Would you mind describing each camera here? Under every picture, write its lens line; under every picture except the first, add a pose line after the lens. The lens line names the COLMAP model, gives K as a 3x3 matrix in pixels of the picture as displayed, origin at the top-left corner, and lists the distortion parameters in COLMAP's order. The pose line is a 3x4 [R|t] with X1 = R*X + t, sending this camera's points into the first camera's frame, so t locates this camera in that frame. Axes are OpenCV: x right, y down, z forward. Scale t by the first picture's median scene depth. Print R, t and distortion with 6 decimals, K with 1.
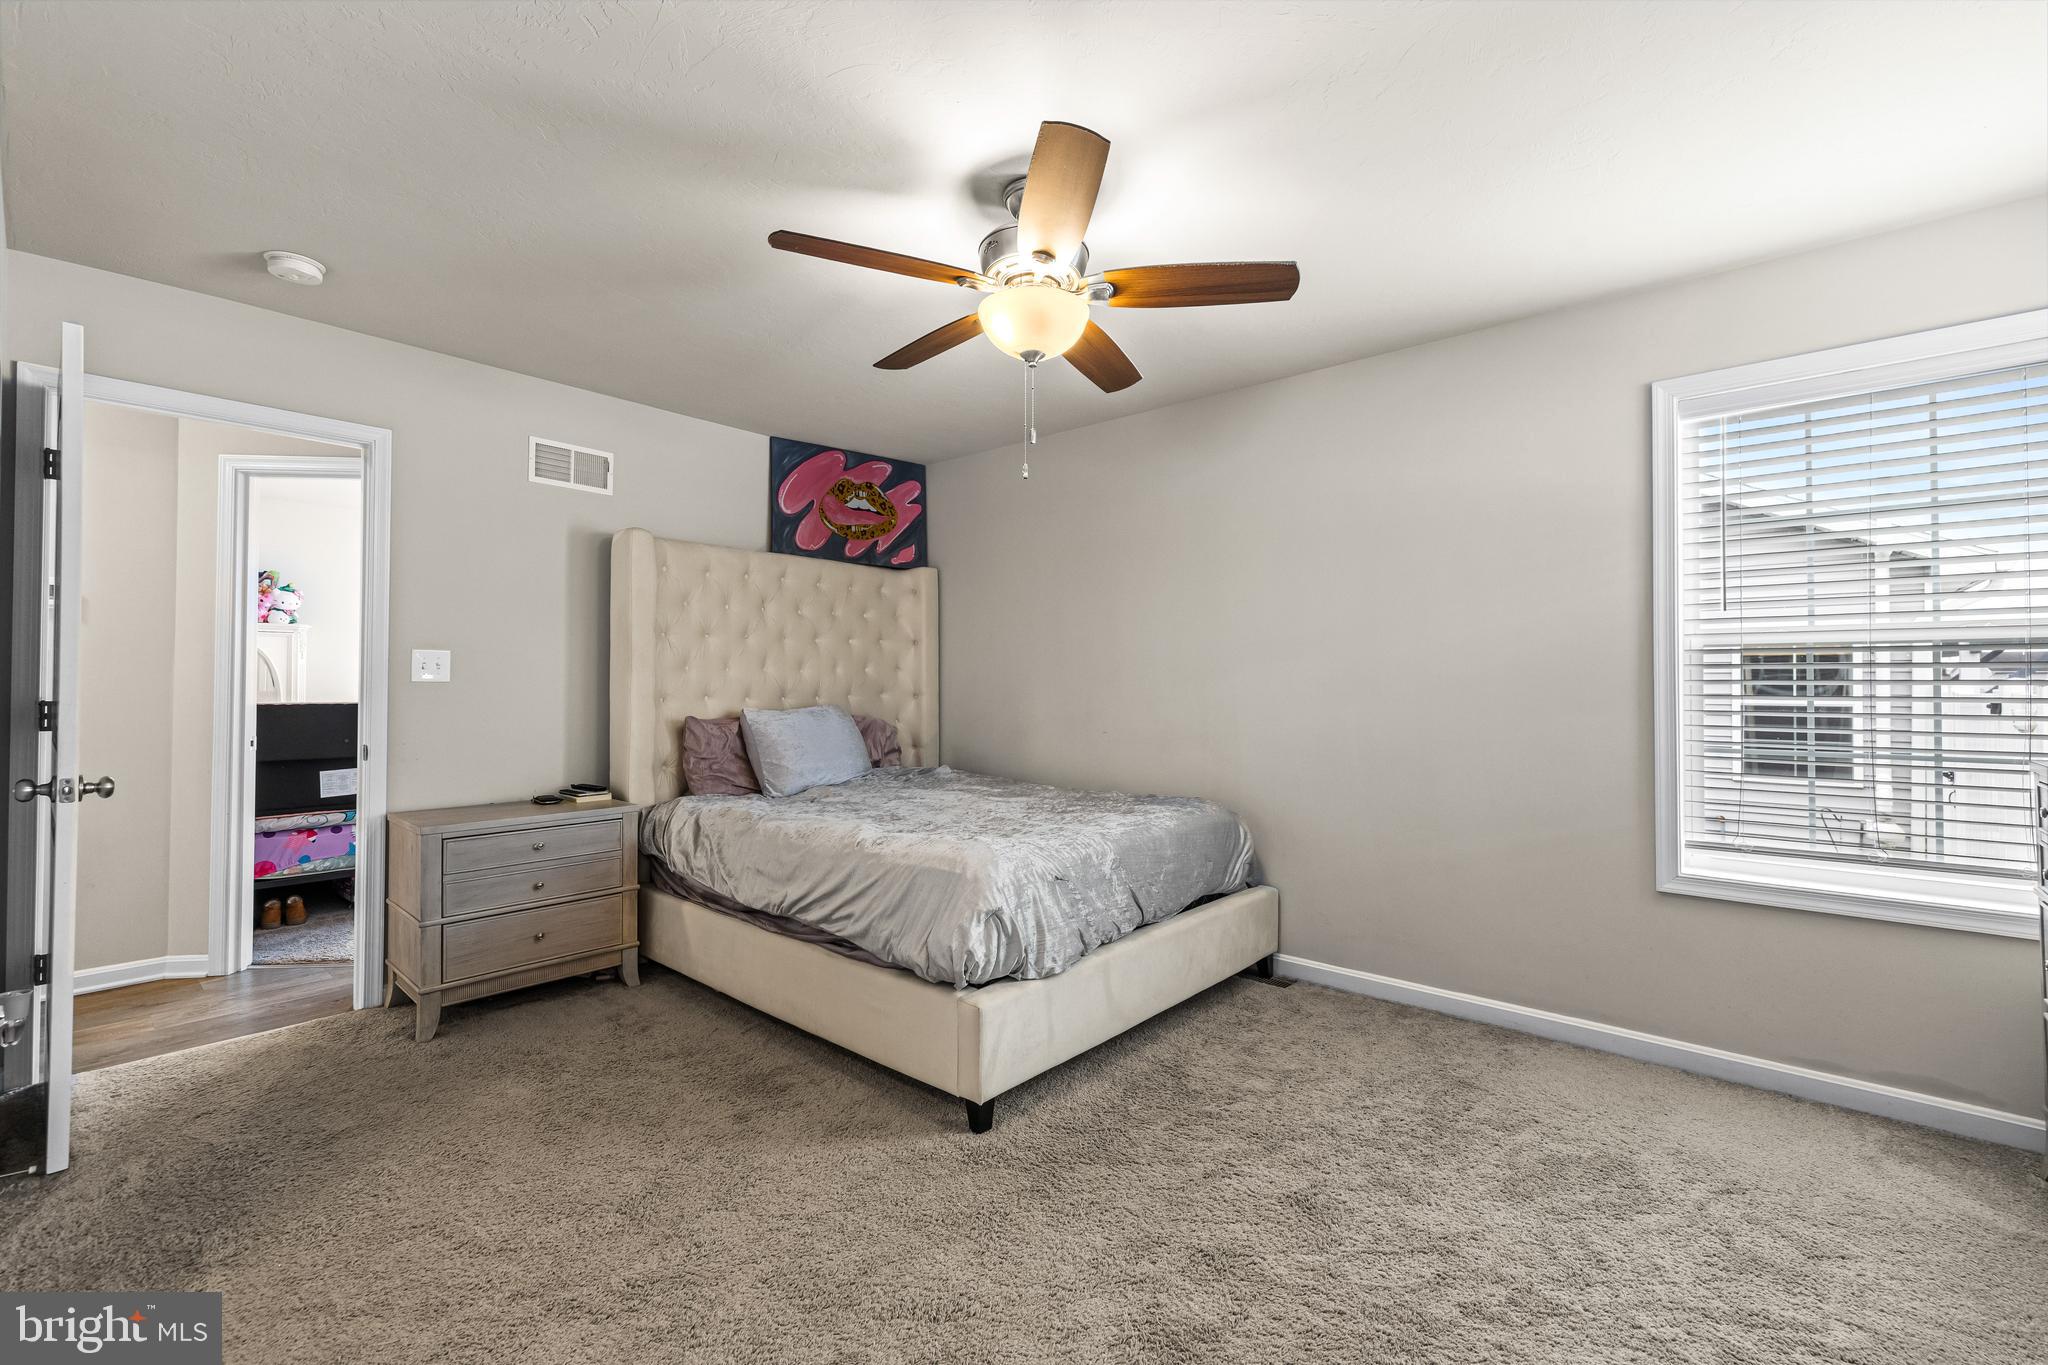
lens RADIAL K [[854.9, 0, 1028.1], [0, 854.9, 676.4], [0, 0, 1]] dist [-0.000650, 0.000000]
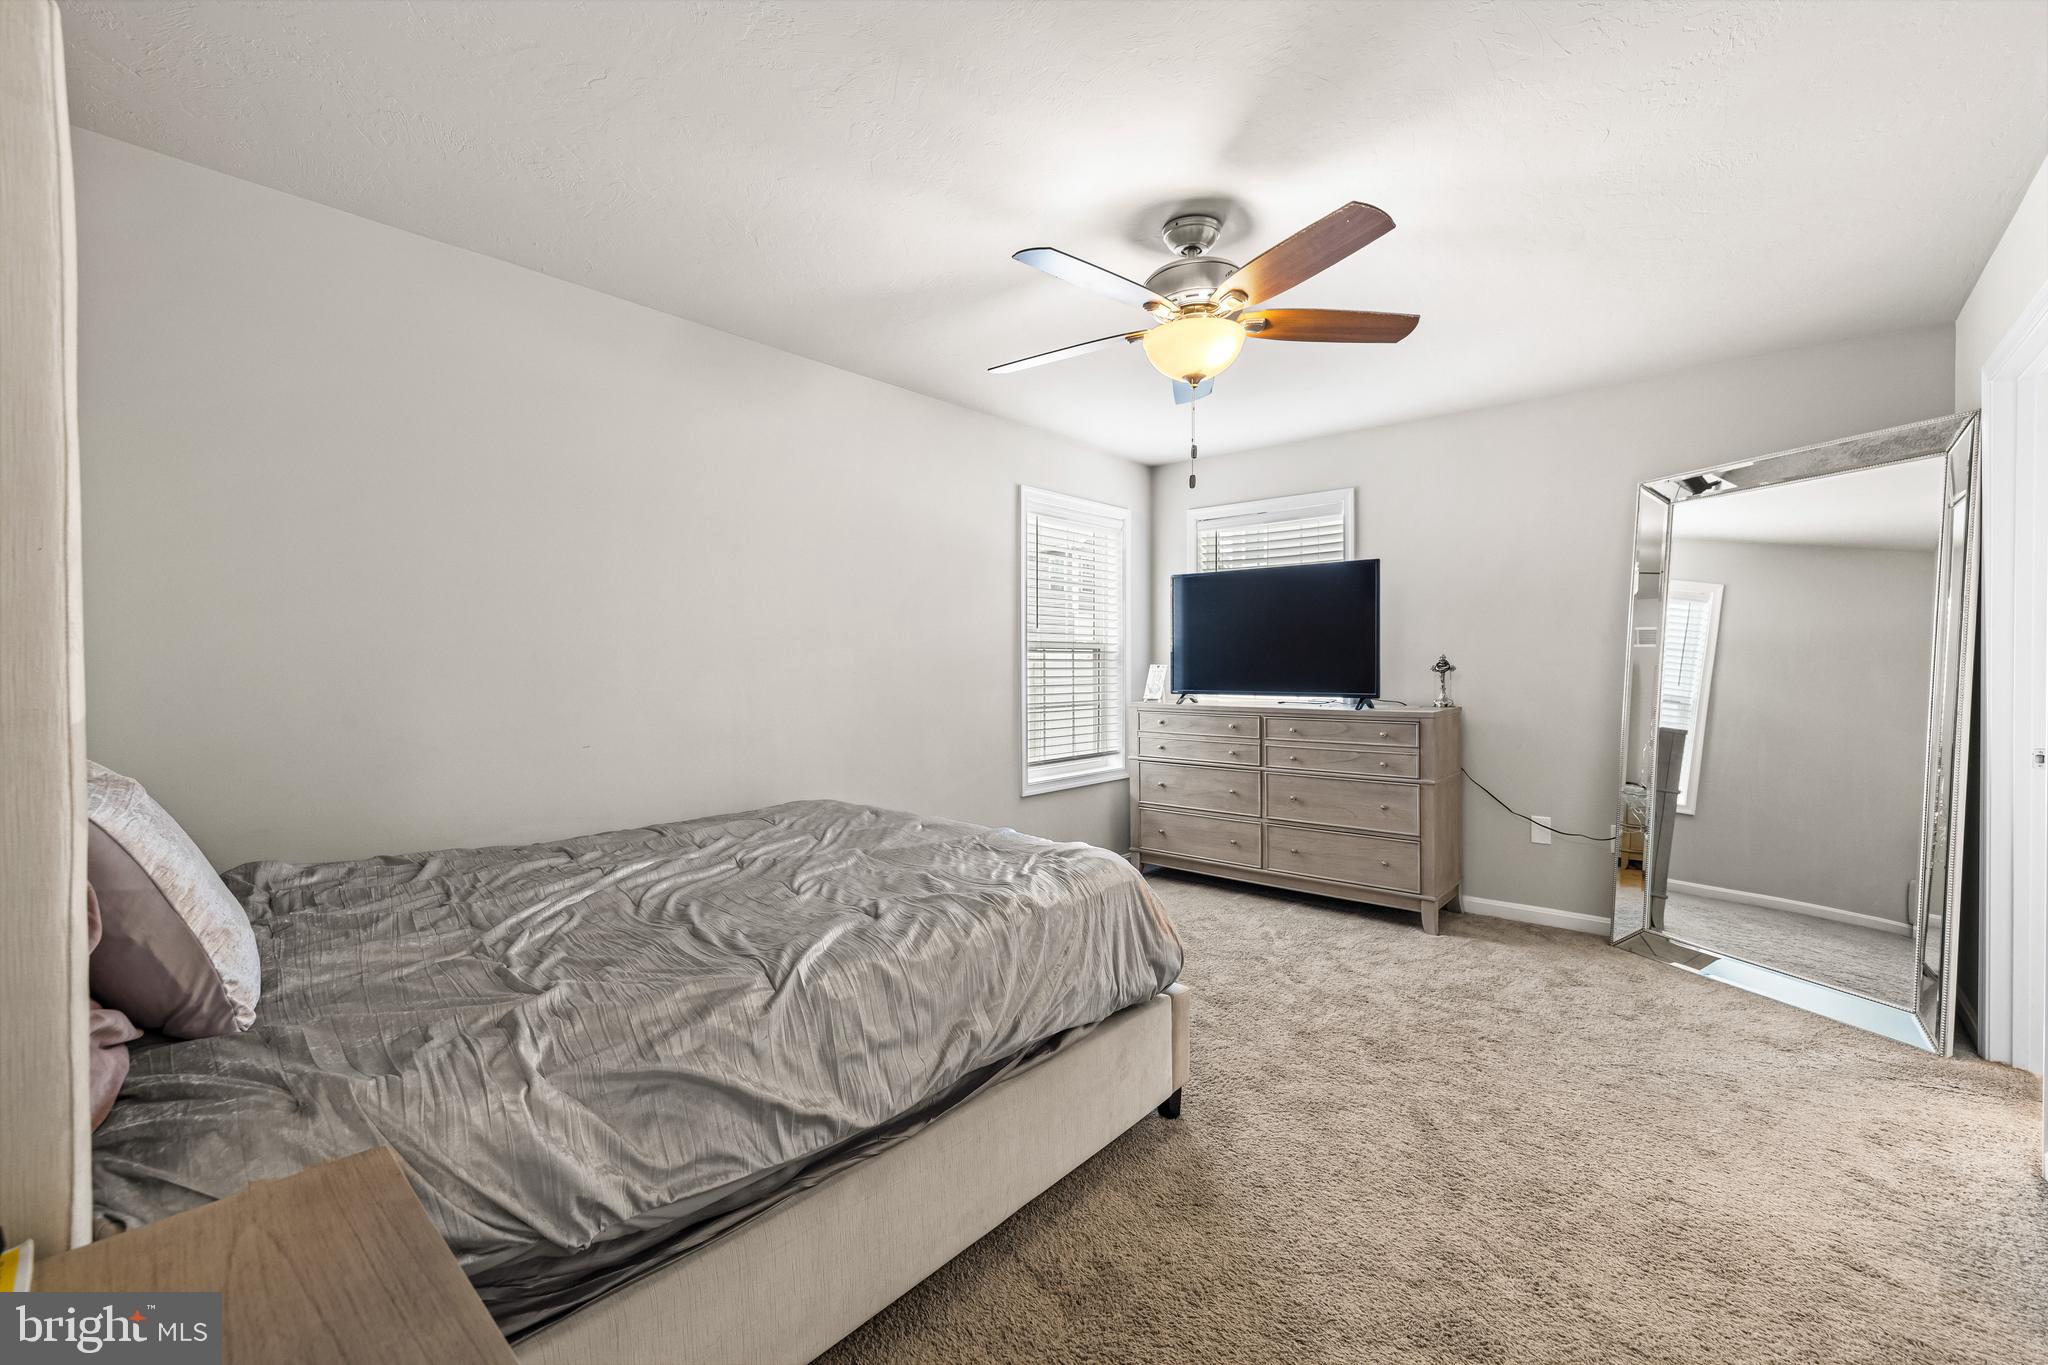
lens RADIAL K [[854.9, 0, 1028.1], [0, 854.9, 676.4], [0, 0, 1]] dist [-0.000650, 0.000000]
pose [[-0.010503, -0.012901, 0.999862, -0.996881], [-0.011477, 0.999852, 0.012781, -0.000556], [-0.999879, -0.011341, -0.010649, 1.116473]]
